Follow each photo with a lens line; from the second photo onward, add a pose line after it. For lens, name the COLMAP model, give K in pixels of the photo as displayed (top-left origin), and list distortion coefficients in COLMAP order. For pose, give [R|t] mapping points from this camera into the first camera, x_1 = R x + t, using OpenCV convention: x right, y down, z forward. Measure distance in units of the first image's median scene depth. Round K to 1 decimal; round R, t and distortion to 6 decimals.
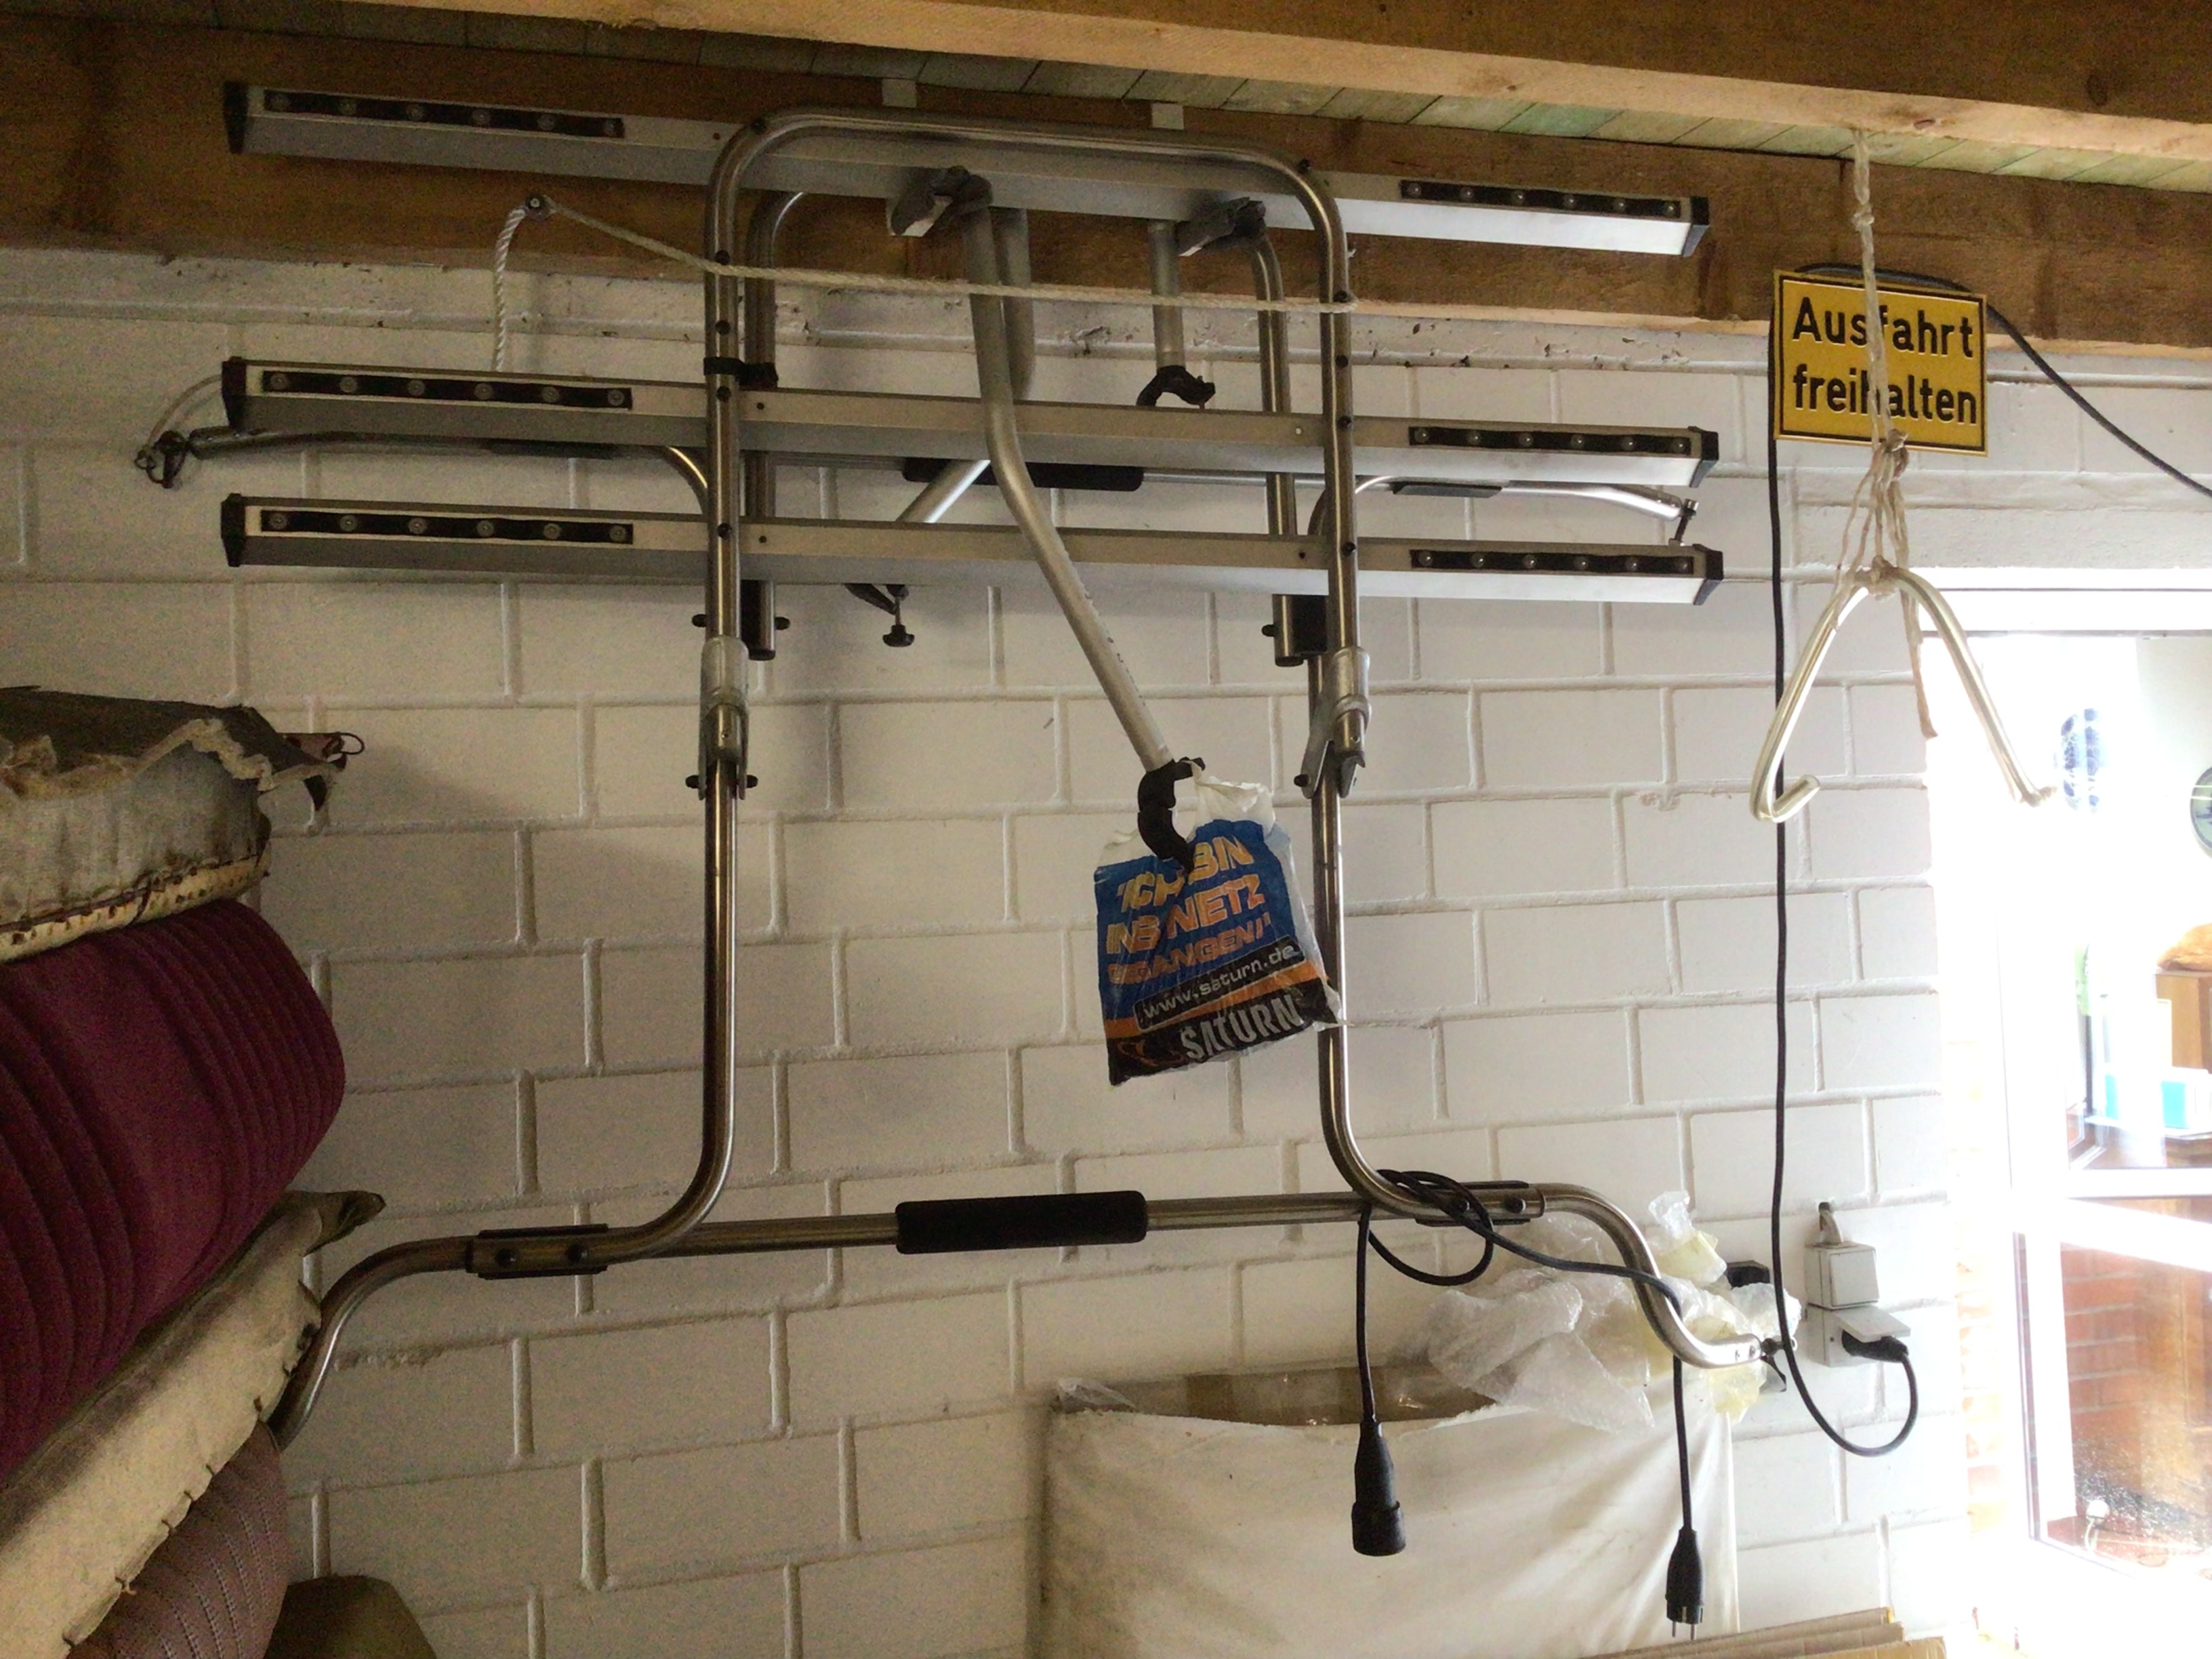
lens RADIAL K [[1966.9, 0, 1101.4], [0, 1966.9, 795.5], [0, 0, 1]] dist [0.036661, -0.065315]
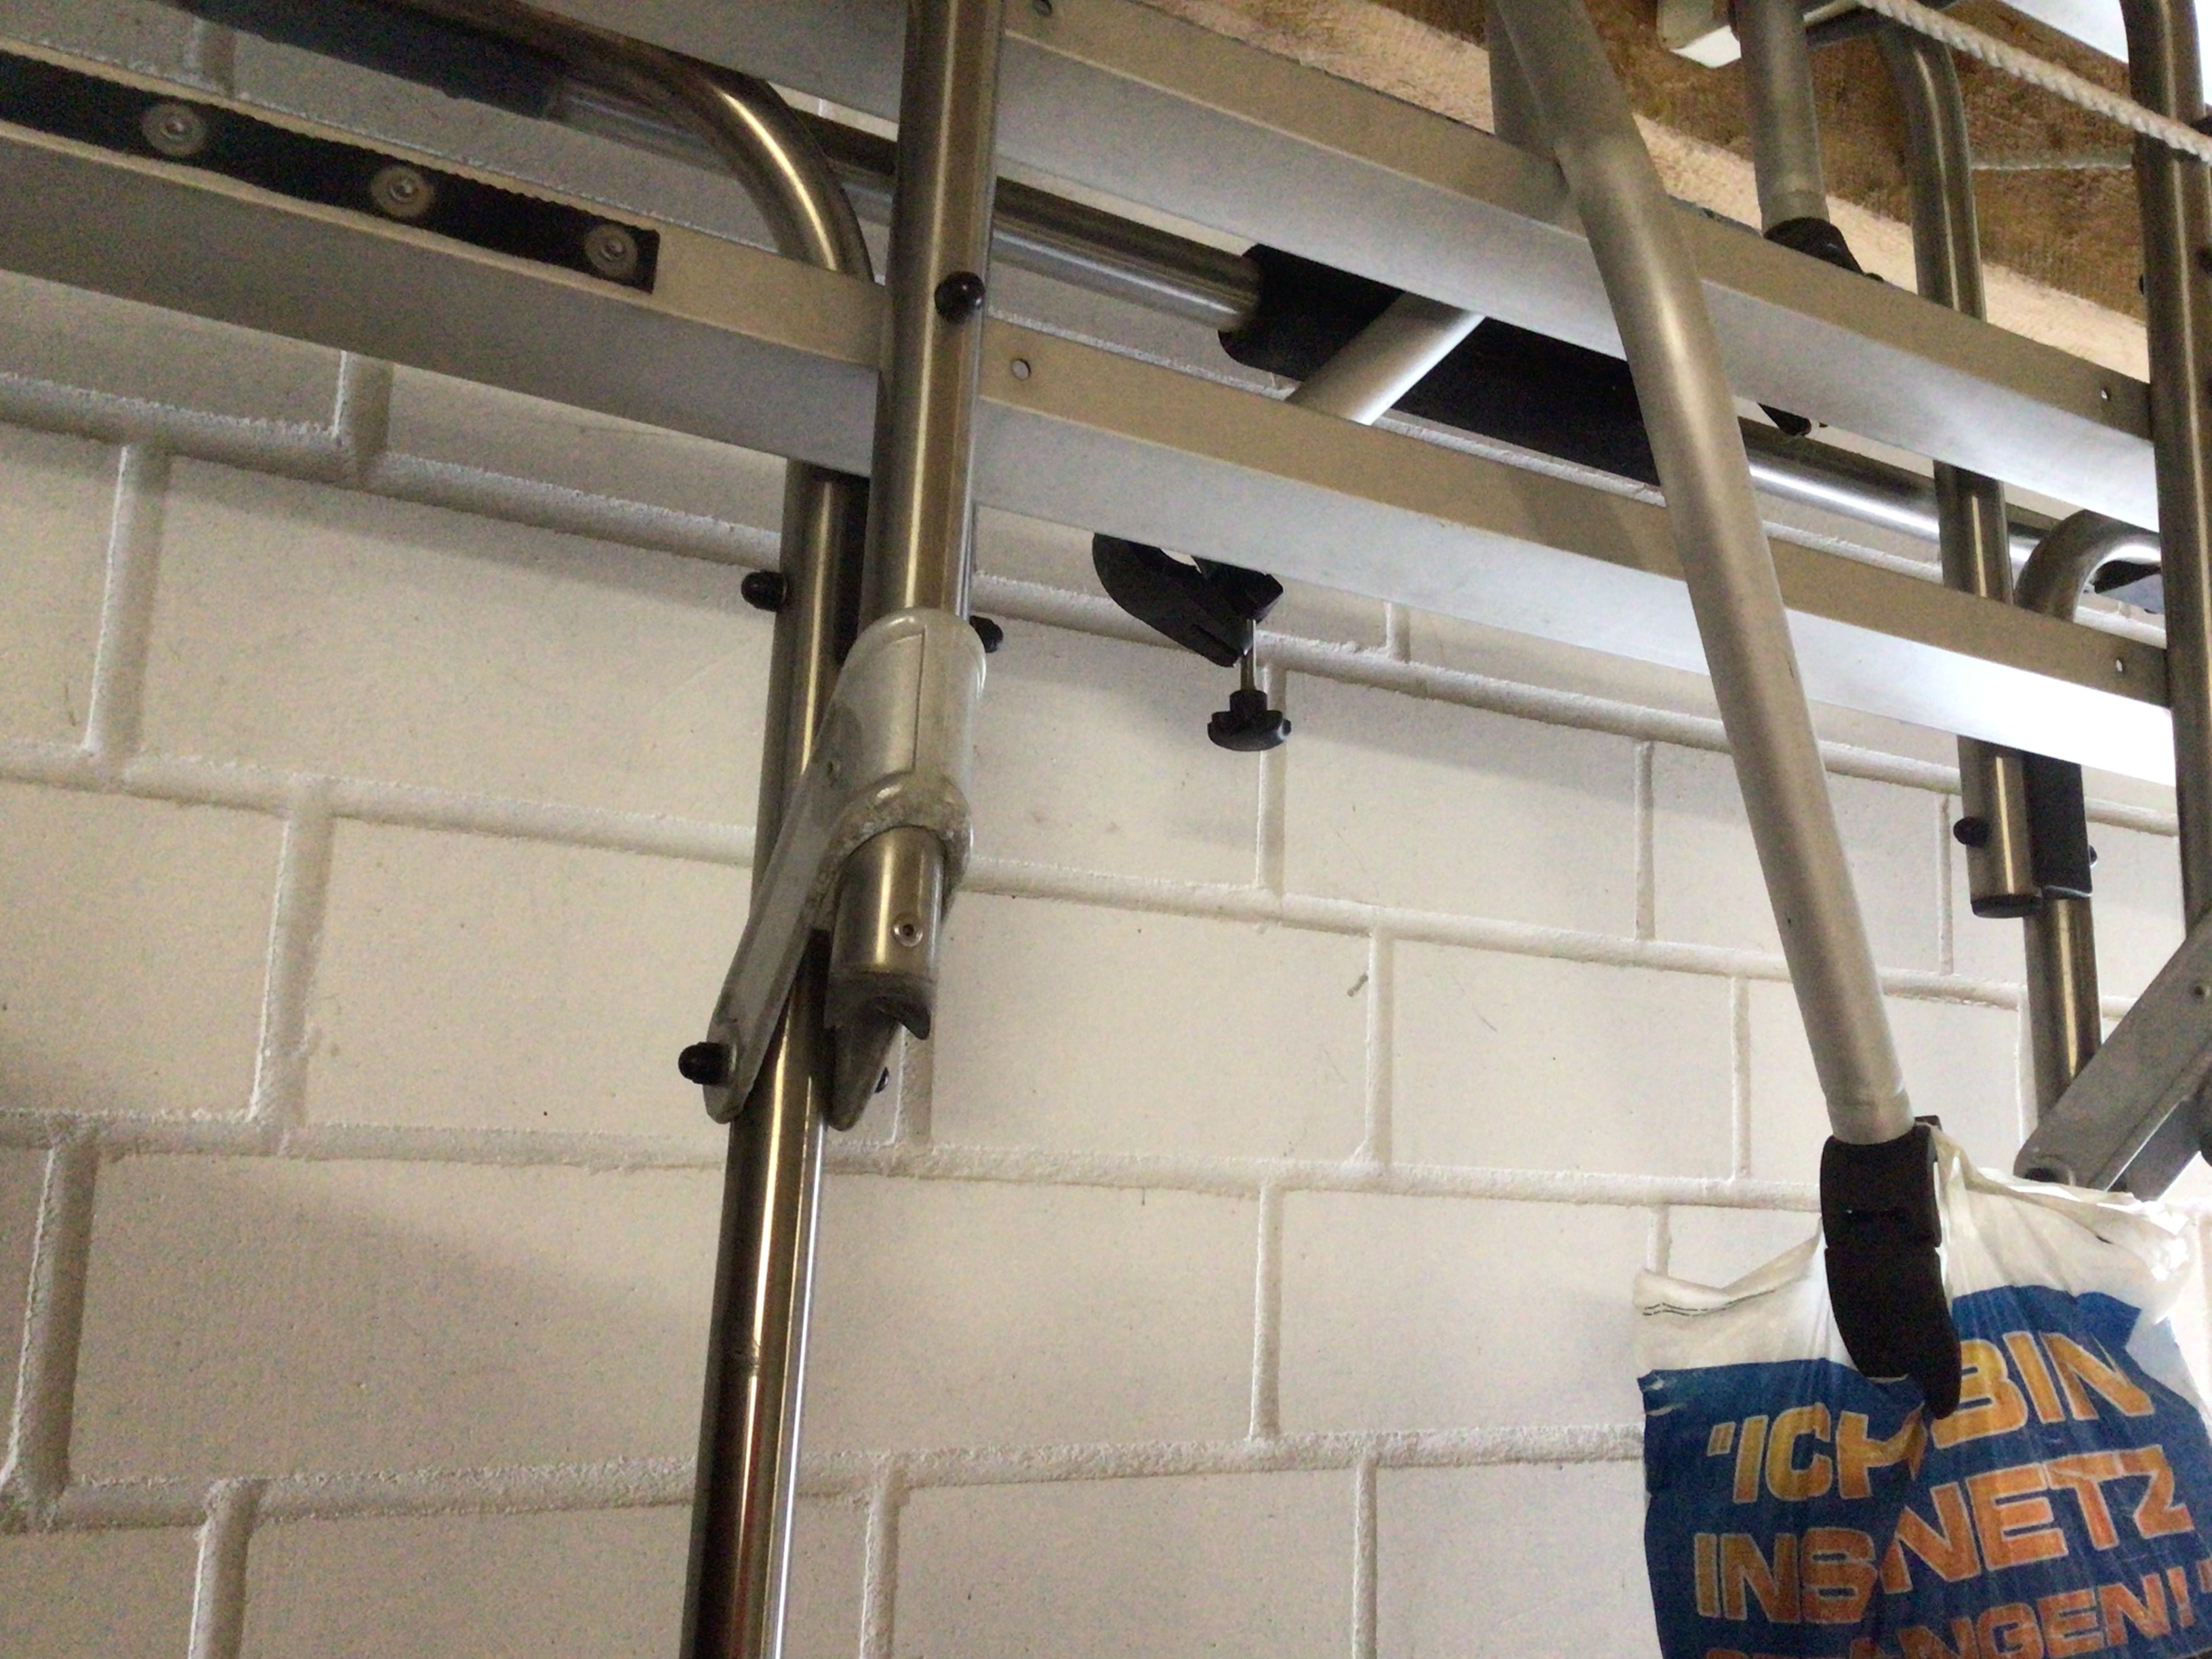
lens RADIAL K [[1966.9, 0, 1101.4], [0, 1966.9, 795.5], [0, 0, 1]] dist [0.036661, -0.065315]
pose [[0.965430, 0.124221, 0.229160, -0.206098], [-0.091014, 0.984456, -0.150210, -0.006934], [-0.244257, 0.124160, 0.961729, 0.616330]]
